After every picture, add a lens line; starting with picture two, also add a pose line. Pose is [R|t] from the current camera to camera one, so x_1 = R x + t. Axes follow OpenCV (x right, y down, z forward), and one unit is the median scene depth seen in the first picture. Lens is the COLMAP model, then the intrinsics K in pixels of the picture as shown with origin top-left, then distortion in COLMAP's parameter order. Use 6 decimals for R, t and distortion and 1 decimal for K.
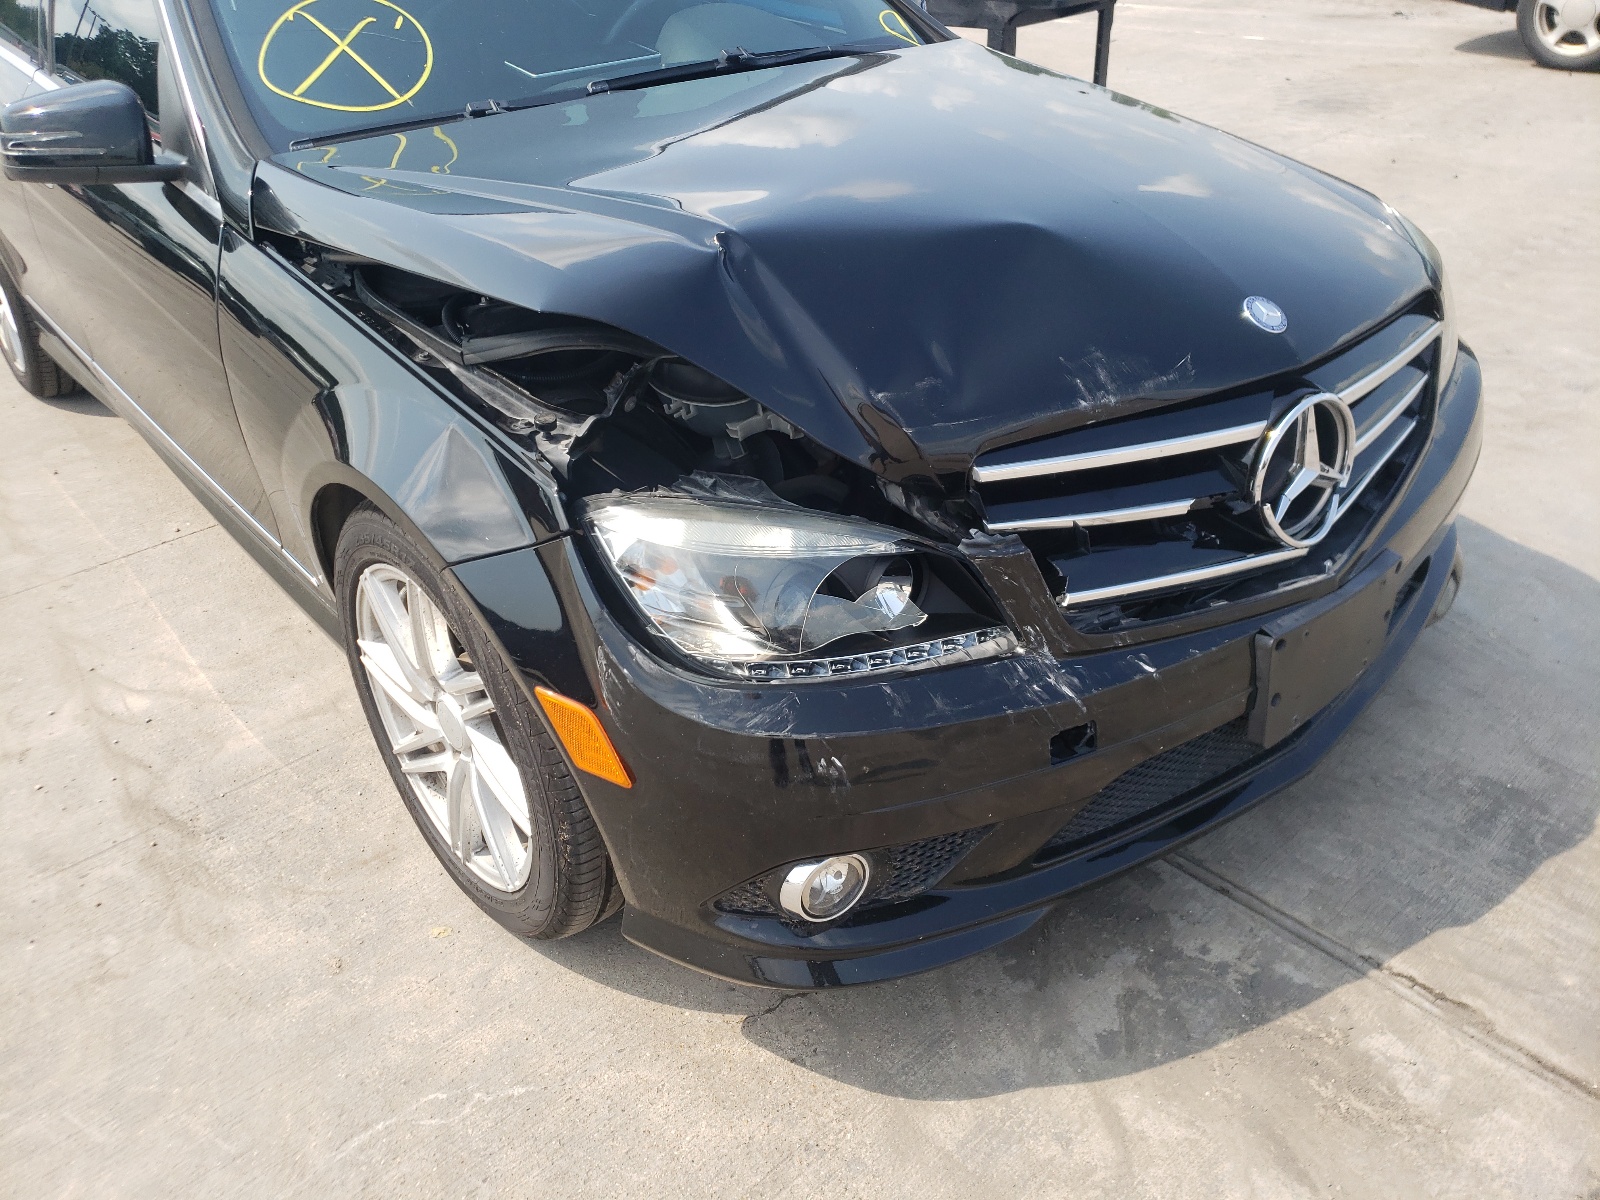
lens RADIAL K [[1277.4, 0, 779.5], [0, 1277.4, 582.4], [0, 0, 1]] dist [0.054985, -0.054535]
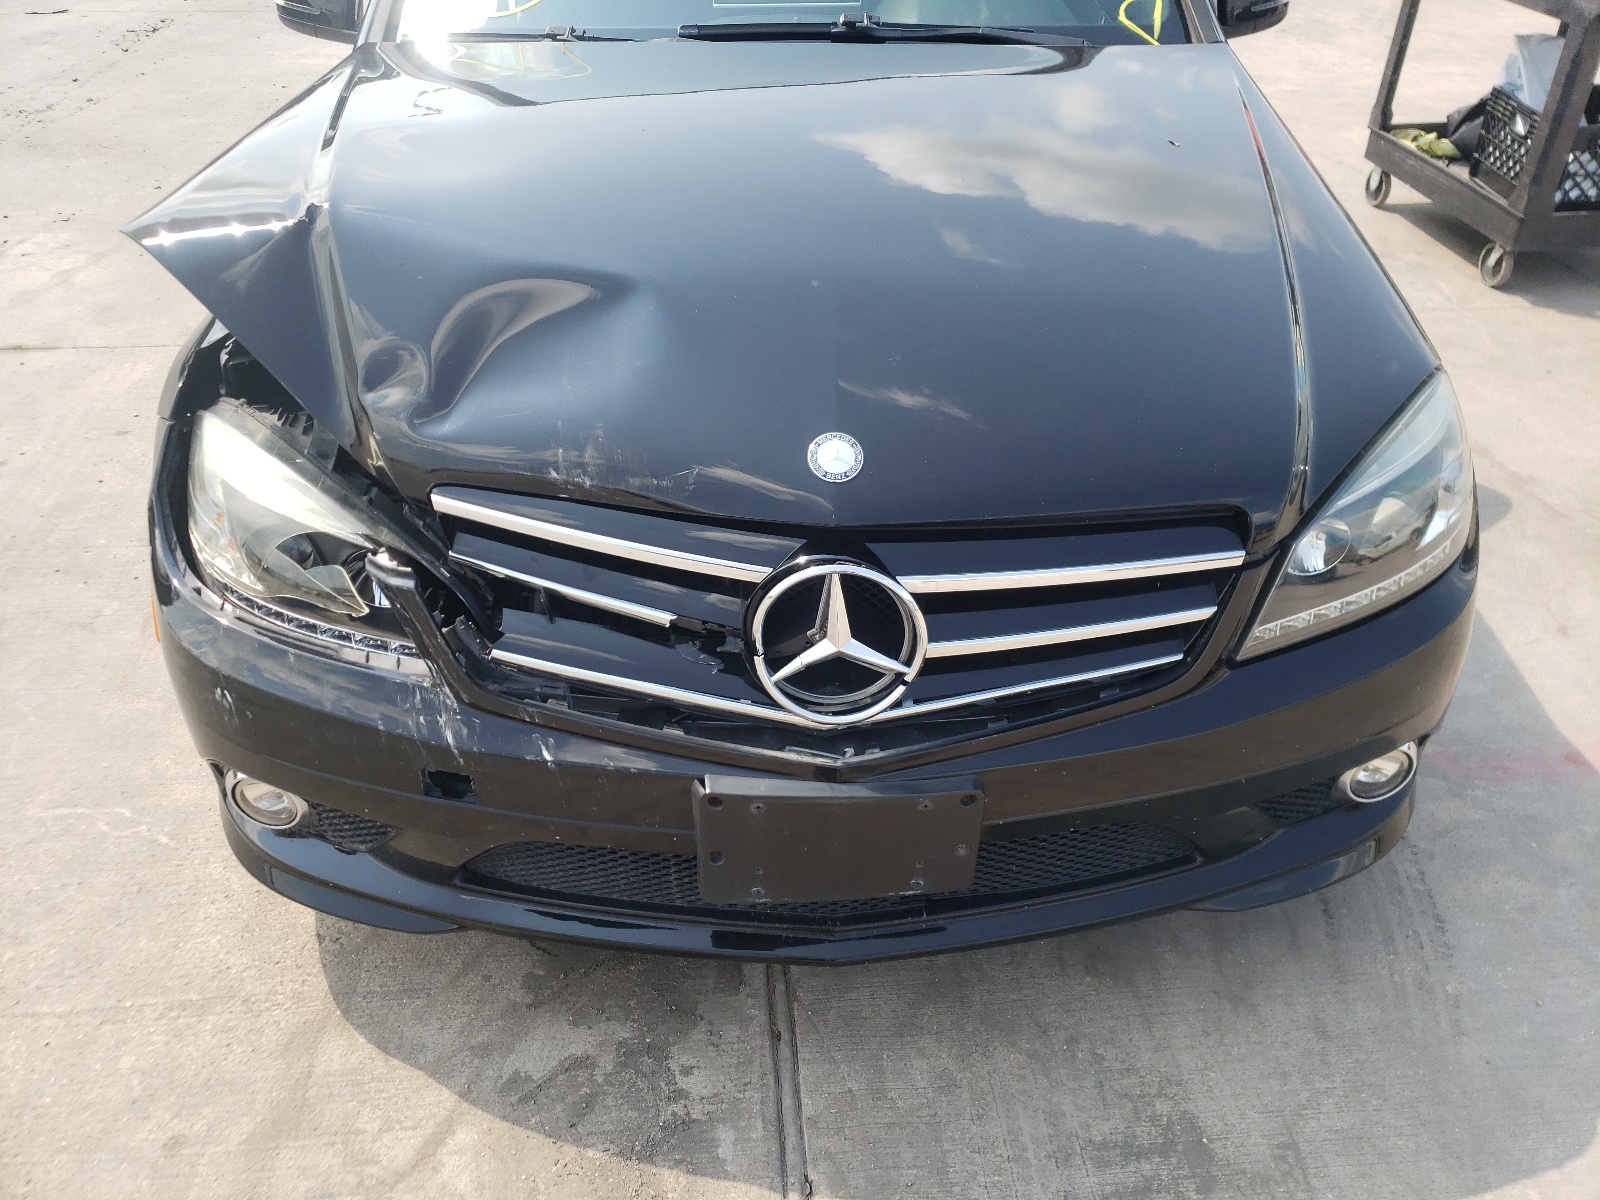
lens RADIAL K [[1277.4, 0, 767.6], [0, 1277.4, 570.2], [0, 0, 1]] dist [0.054985, -0.054535]
pose [[0.784092, 0.383945, -0.487632, 0.750562], [-0.338992, 0.923074, 0.181712, -0.263873], [0.519888, 0.022825, 0.853929, 0.234898]]
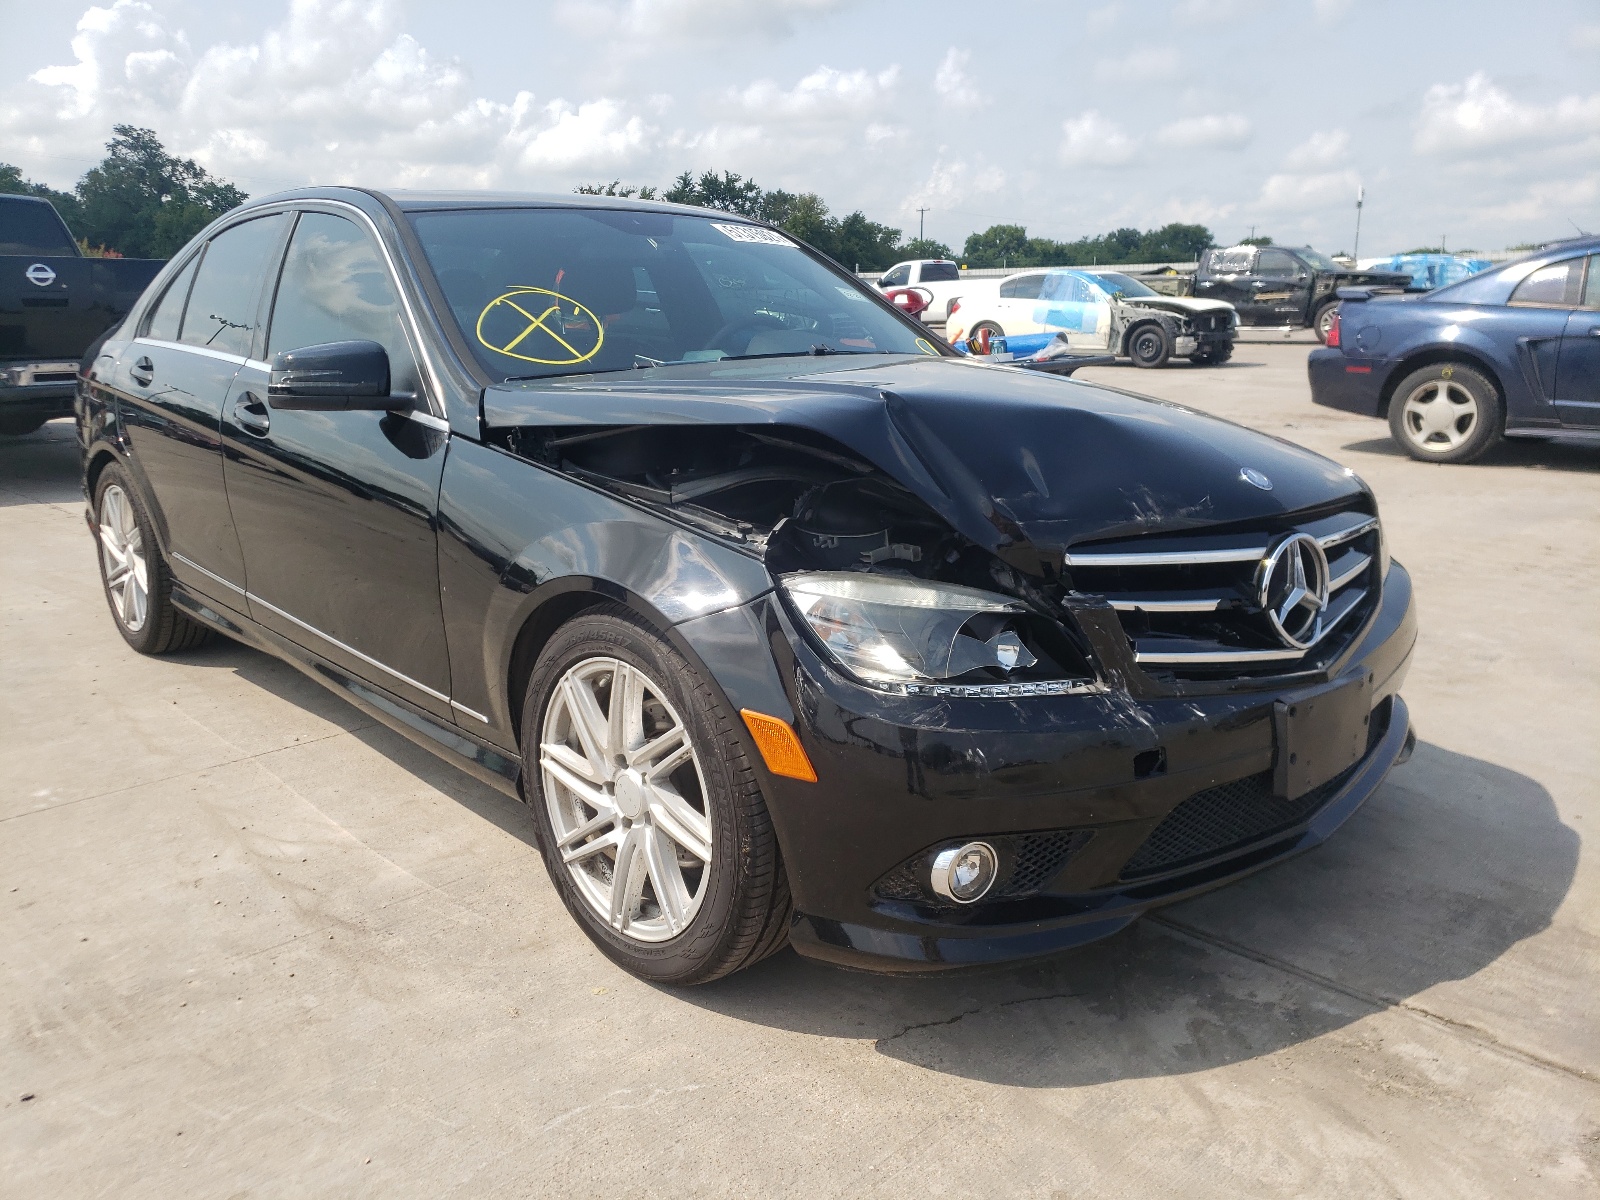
lens RADIAL K [[1277.4, 0, 782.9], [0, 1277.4, 609.6], [0, 0, 1]] dist [0.054985, -0.054535]
pose [[0.998434, 0.022556, 0.051203, -0.189241], [-0.006977, 0.958183, -0.286071, 0.310851], [-0.055514, 0.285266, 0.956839, -0.242842]]
